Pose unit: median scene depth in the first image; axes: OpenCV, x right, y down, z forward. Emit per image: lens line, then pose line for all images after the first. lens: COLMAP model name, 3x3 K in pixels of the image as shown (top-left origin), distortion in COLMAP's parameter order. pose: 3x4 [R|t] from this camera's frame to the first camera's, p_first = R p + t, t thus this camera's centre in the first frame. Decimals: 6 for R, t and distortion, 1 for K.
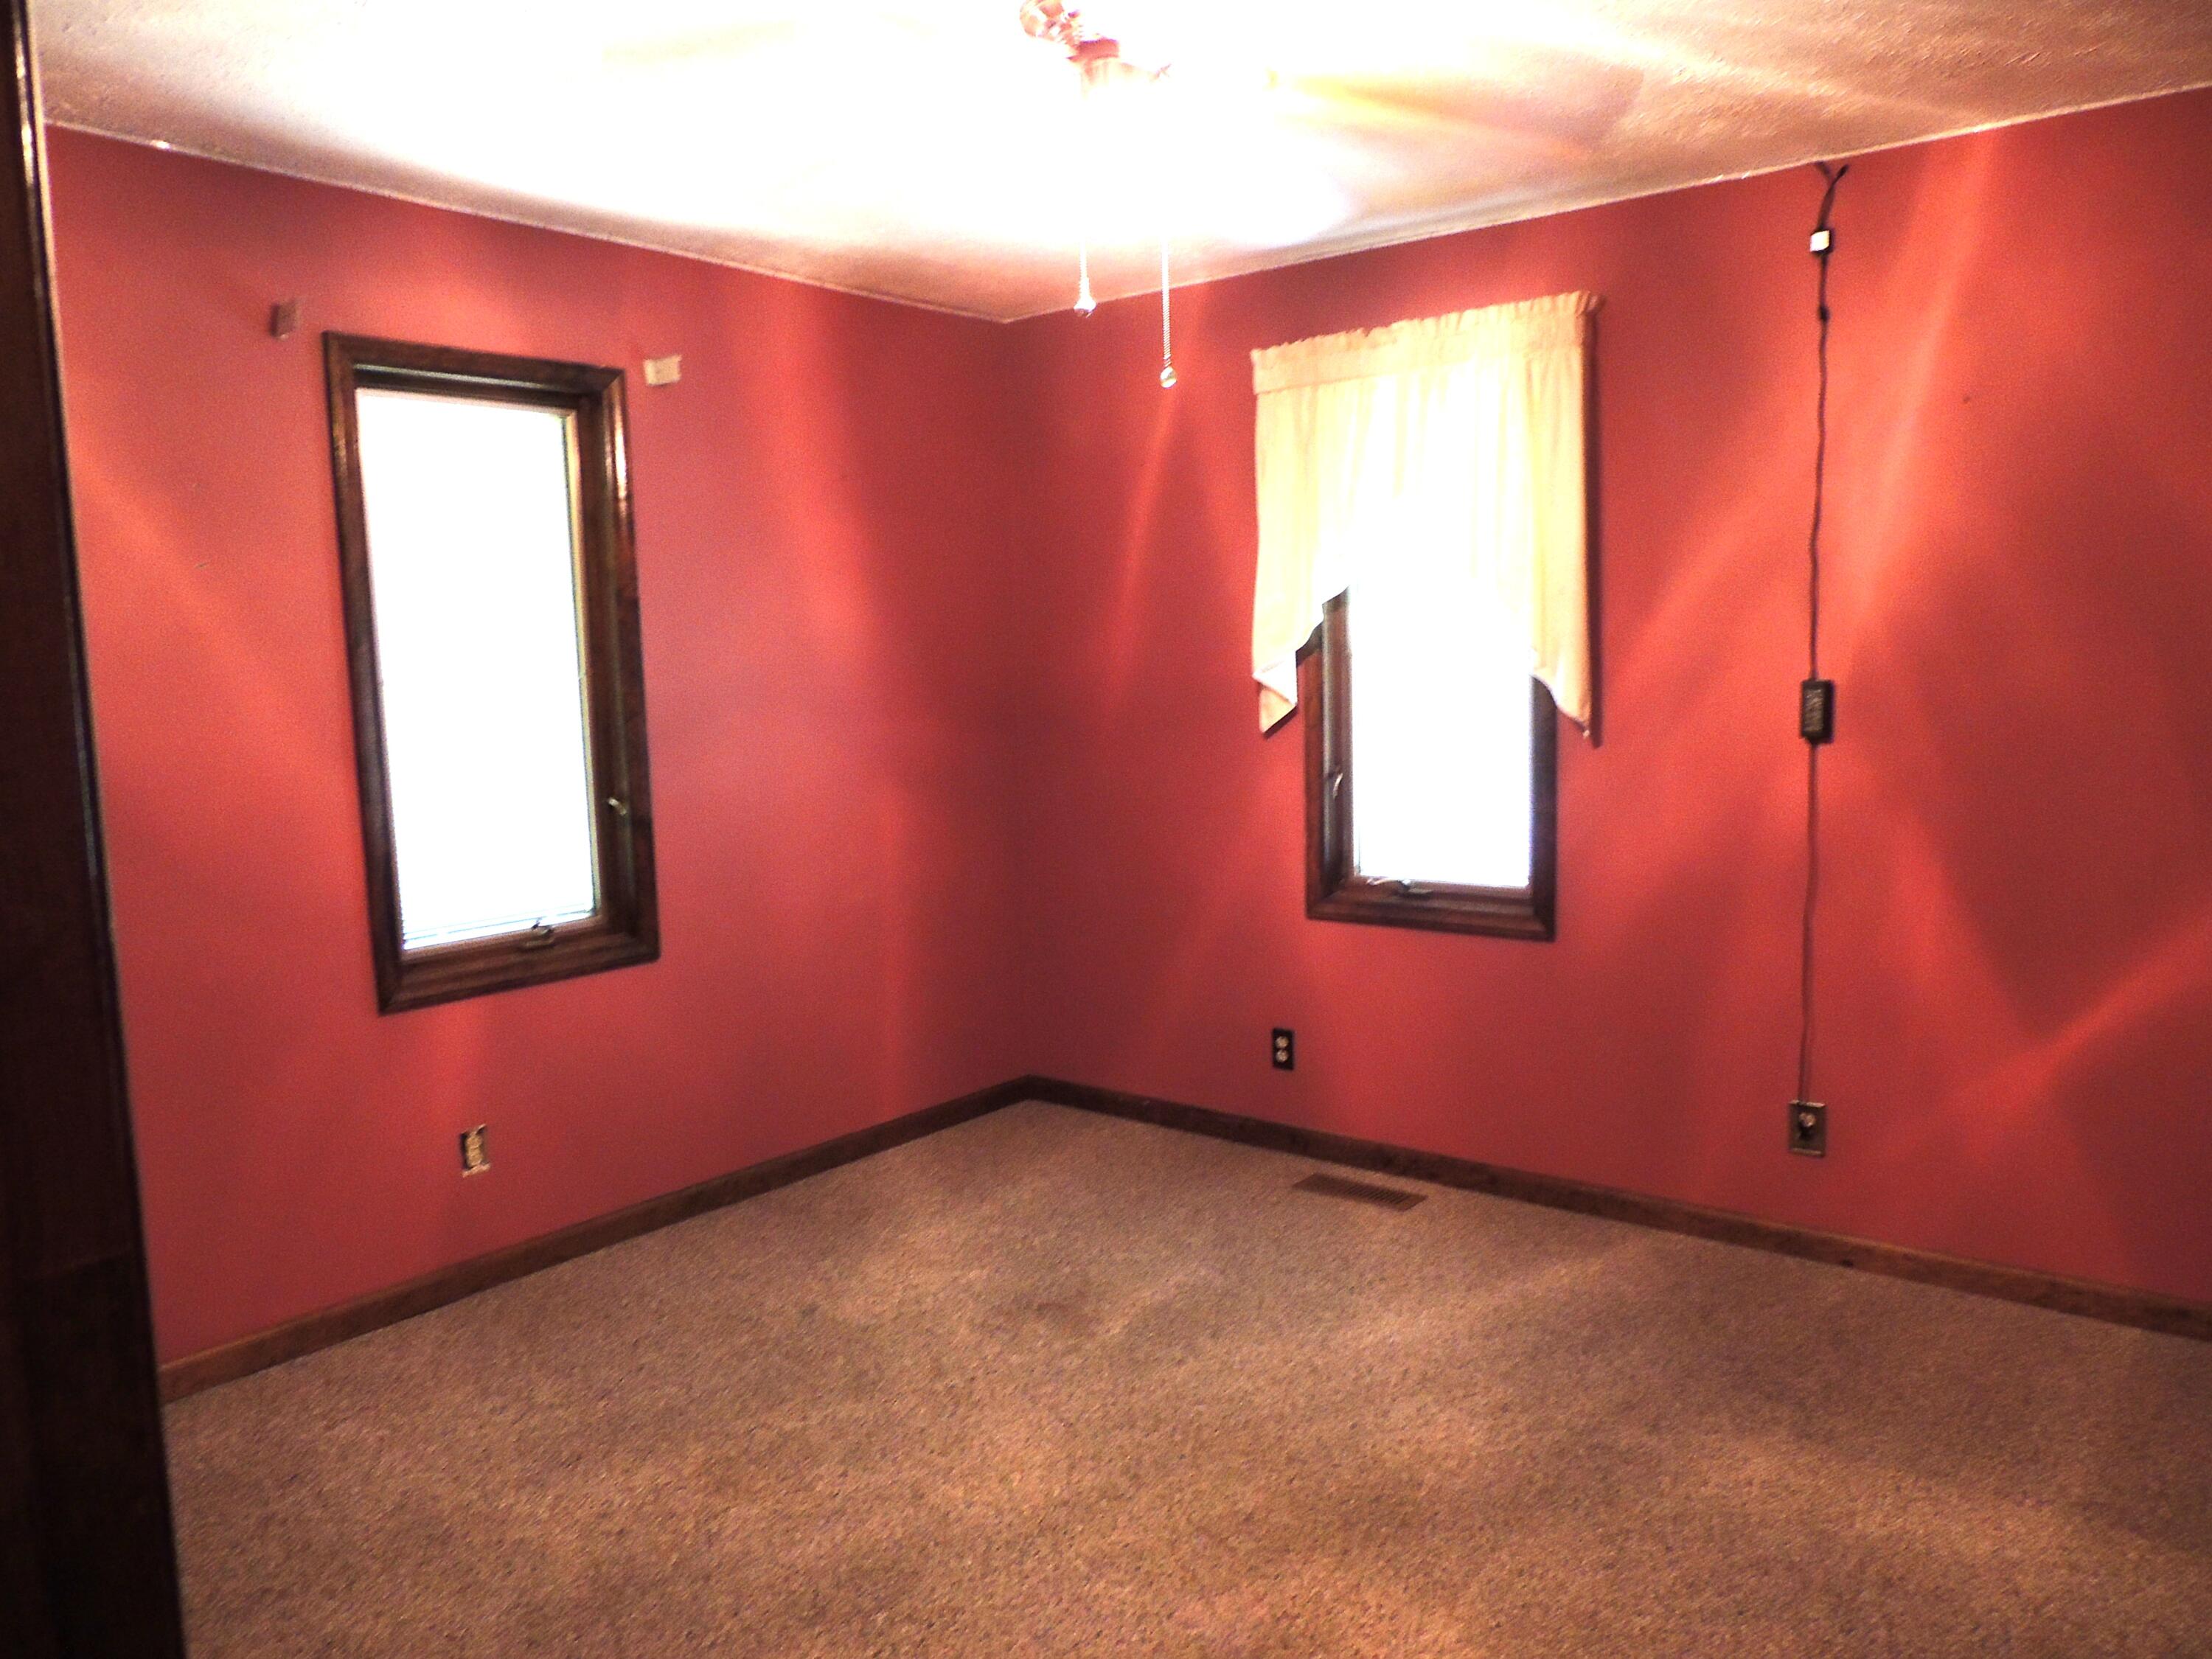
lens RADIAL K [[1577.4, 0, 1106.0], [0, 1577.4, 829.5], [0, 0, 1]] dist [-0.020422, 0.003100]
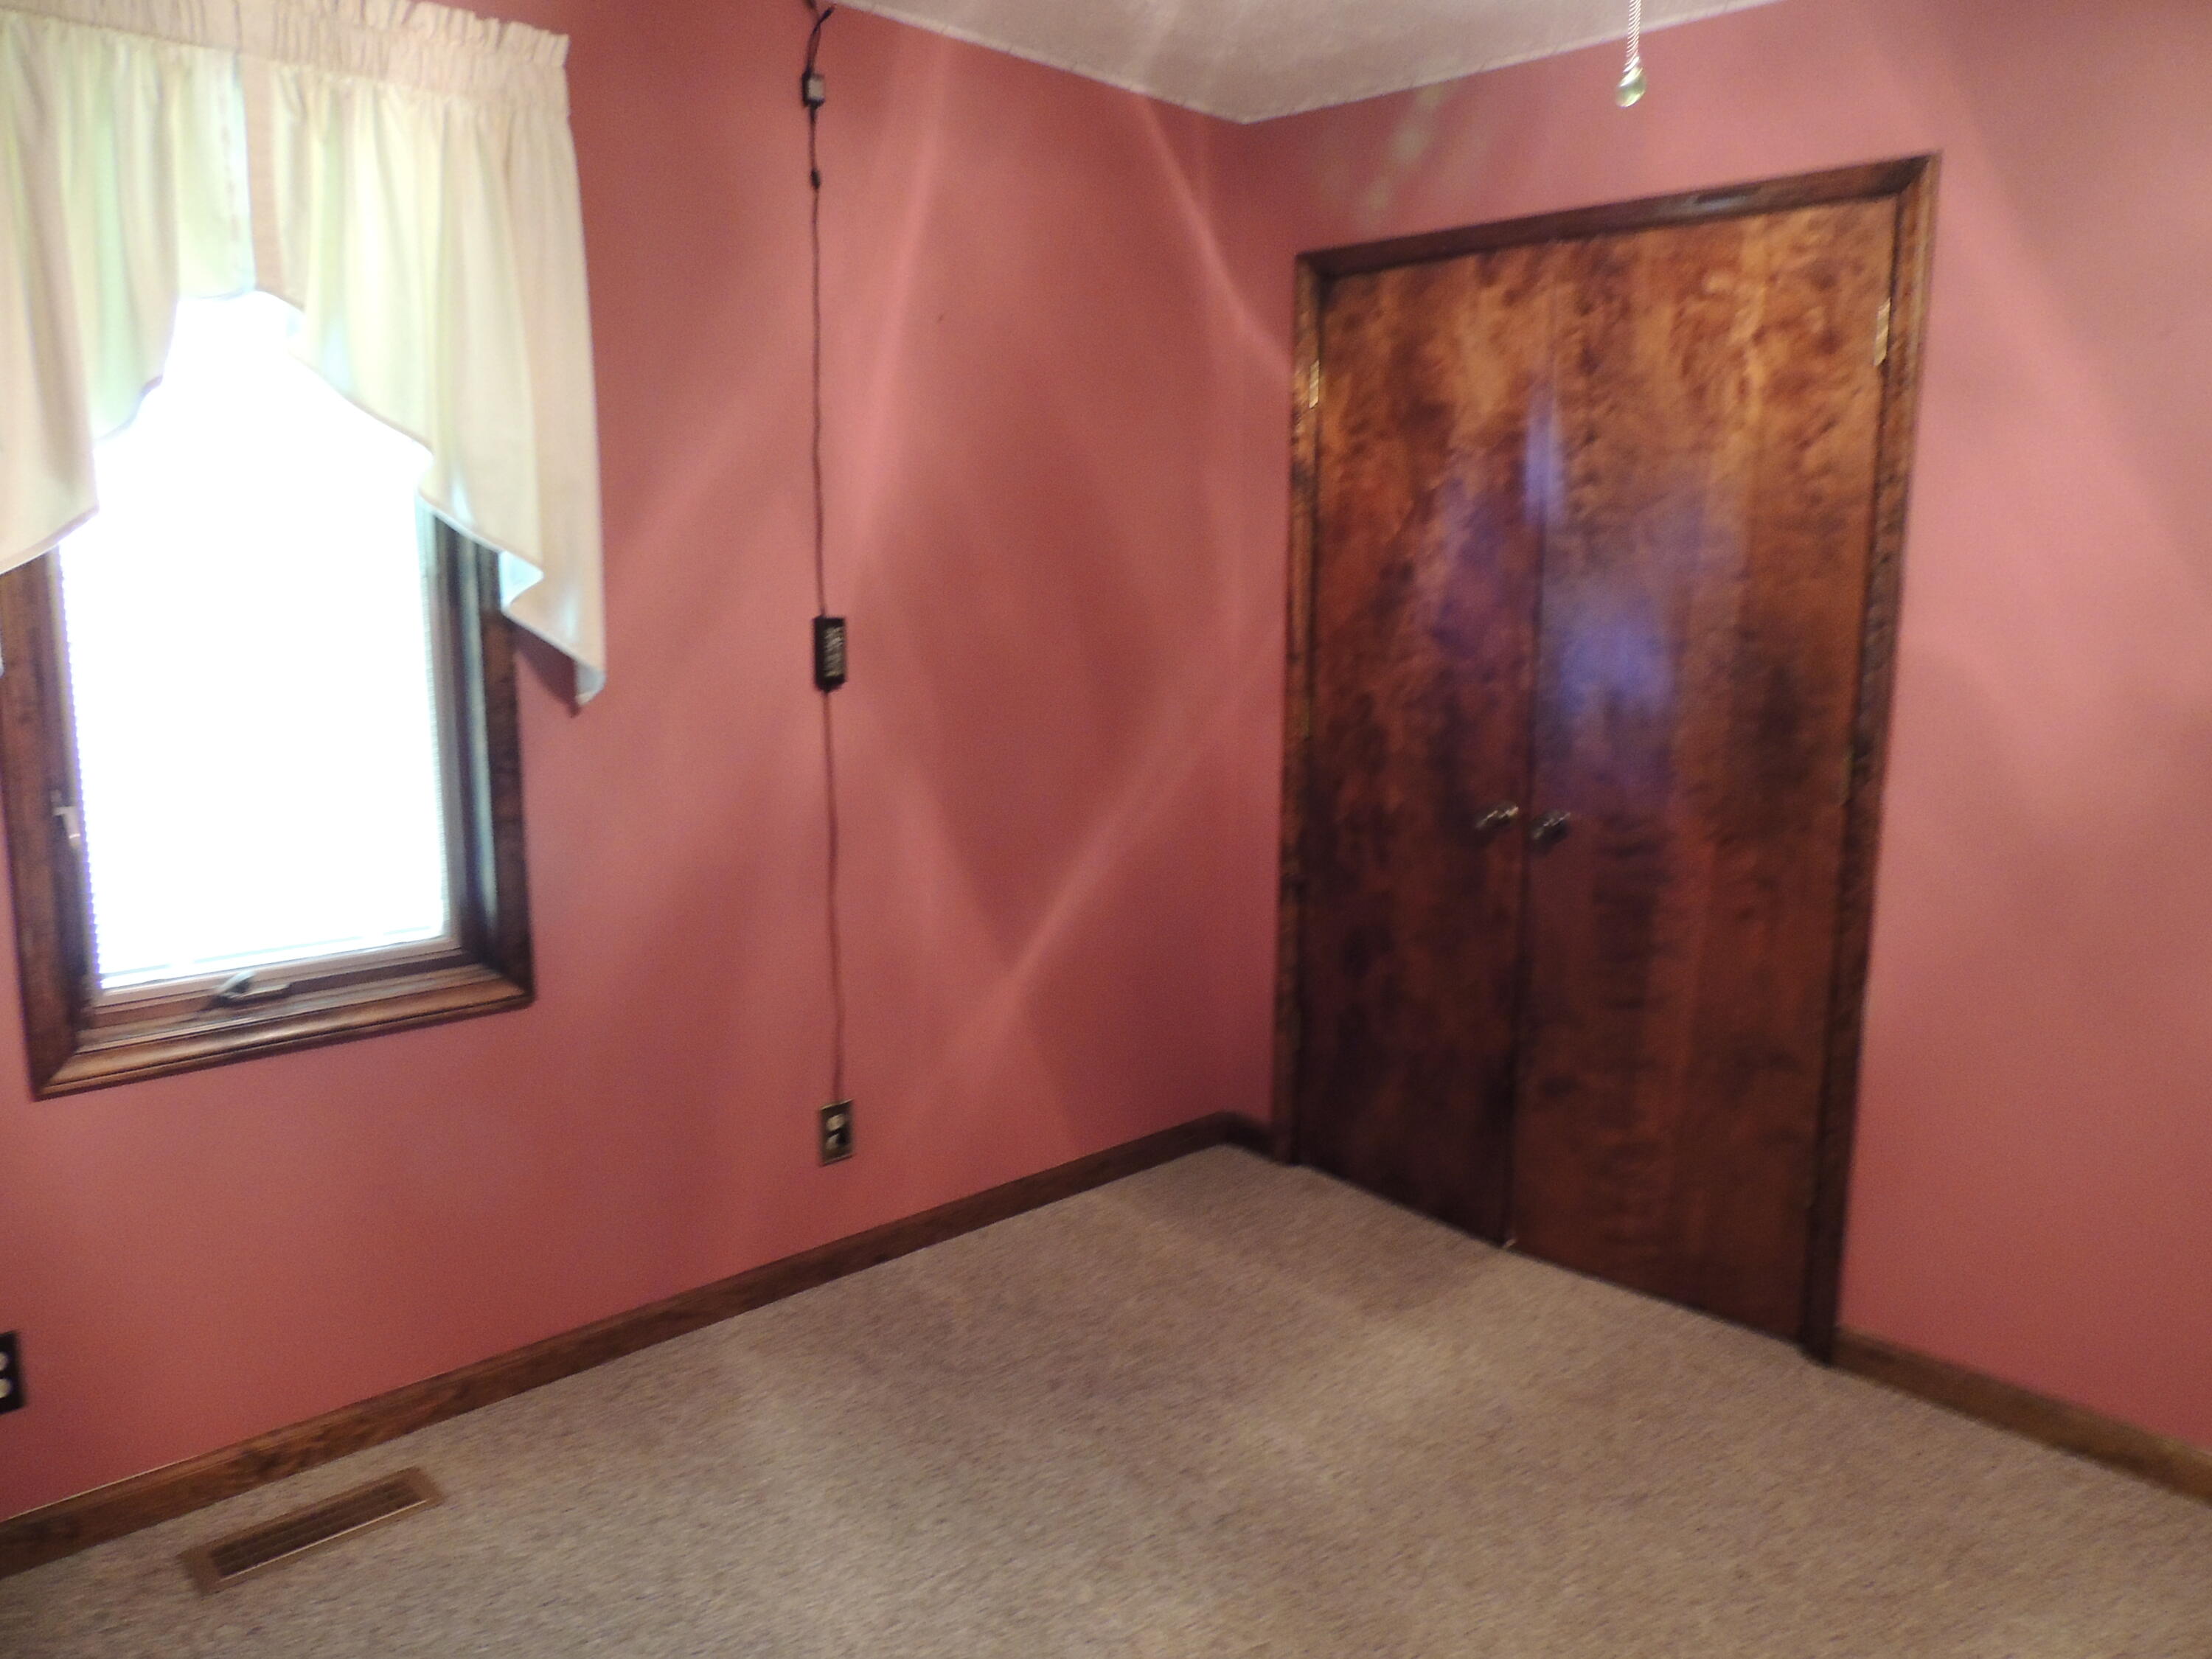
lens RADIAL K [[1577.4, 0, 1106.0], [0, 1577.4, 829.5], [0, 0, 1]] dist [-0.020422, 0.003100]
pose [[0.128450, -0.131656, 0.982938, -0.386158], [0.102458, 0.987607, 0.118892, -0.066846], [-0.986409, 0.085438, 0.140347, 0.735998]]
